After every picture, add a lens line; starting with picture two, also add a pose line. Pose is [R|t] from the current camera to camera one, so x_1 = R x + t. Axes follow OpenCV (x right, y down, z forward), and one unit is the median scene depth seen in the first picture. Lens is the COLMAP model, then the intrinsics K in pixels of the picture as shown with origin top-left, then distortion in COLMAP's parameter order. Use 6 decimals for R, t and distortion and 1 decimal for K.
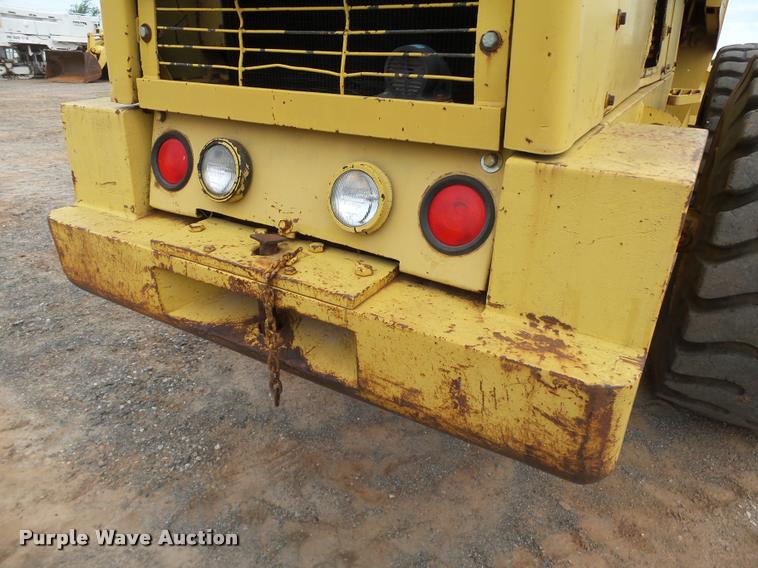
lens RADIAL K [[521.3, 0, 381.4], [0, 521.3, 285.9], [0, 0, 1]] dist [-0.010858, -0.001526]
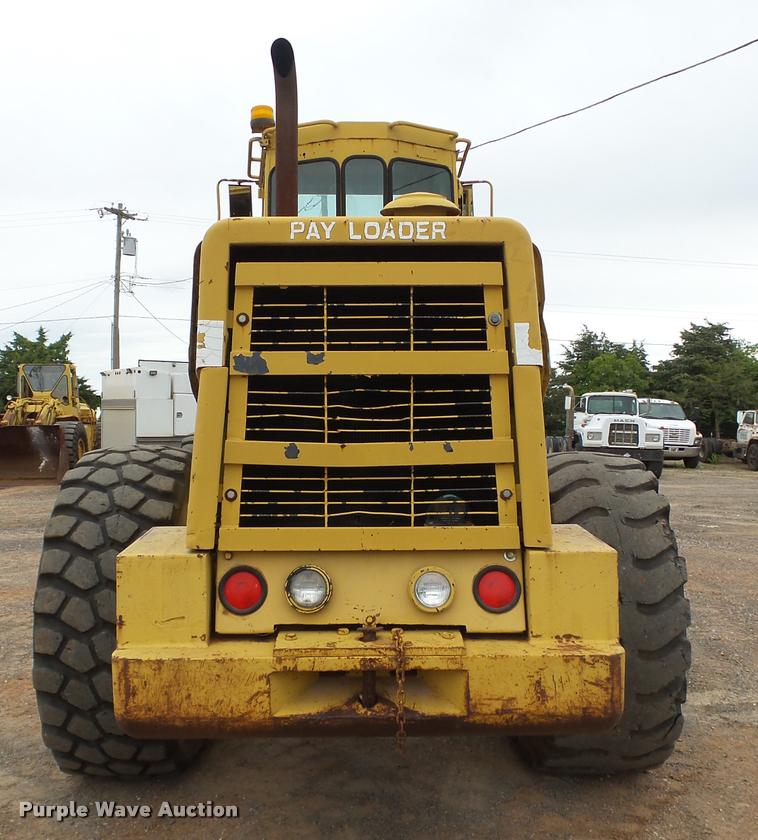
lens RADIAL K [[863.6, 0, 371.0], [0, 863.6, 447.9], [0, 0, 1]] dist [0.000486, 0.014023]
pose [[0.854217, -0.047919, 0.517704, -1.478848], [0.242802, 0.917260, -0.315723, 0.206042], [-0.459740, 0.395396, 0.795174, -1.092780]]
